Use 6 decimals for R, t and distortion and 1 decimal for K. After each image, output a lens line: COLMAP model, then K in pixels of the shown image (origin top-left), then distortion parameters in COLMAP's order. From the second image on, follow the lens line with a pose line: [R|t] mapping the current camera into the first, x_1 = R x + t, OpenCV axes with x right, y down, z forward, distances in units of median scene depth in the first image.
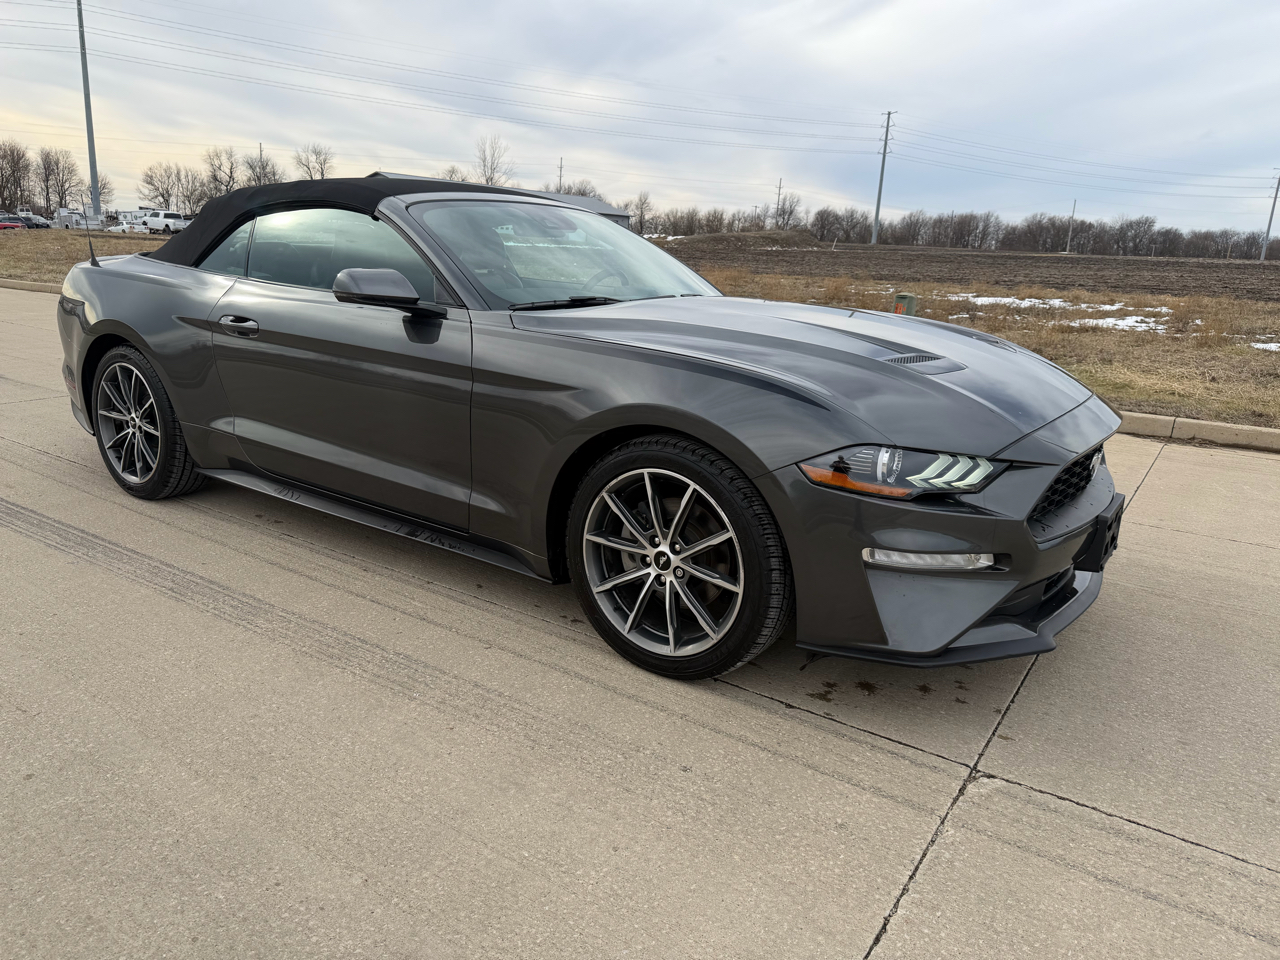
lens RADIAL K [[1034.1, 0, 640.0], [0, 1034.1, 480.0], [0, 0, 1]] dist [0.002735, -0.013493]
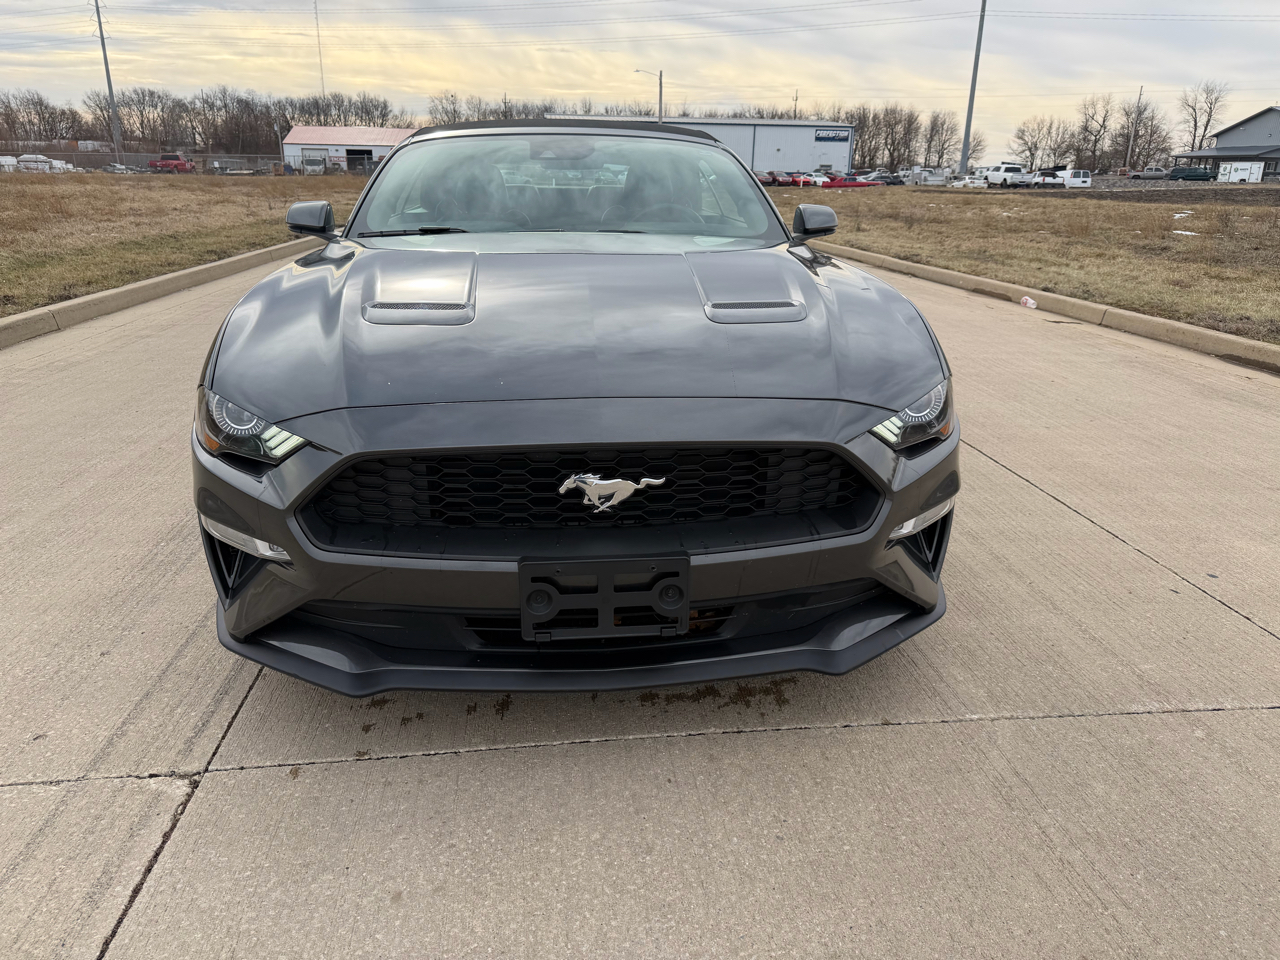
lens RADIAL K [[1034.1, 0, 640.0], [0, 1034.1, 480.0], [0, 0, 1]] dist [0.002735, -0.013493]
pose [[0.578431, 0.197920, -0.791357, 0.185285], [-0.168606, 0.978178, 0.121404, -0.019845], [0.798117, 0.063203, 0.599179, 0.120154]]
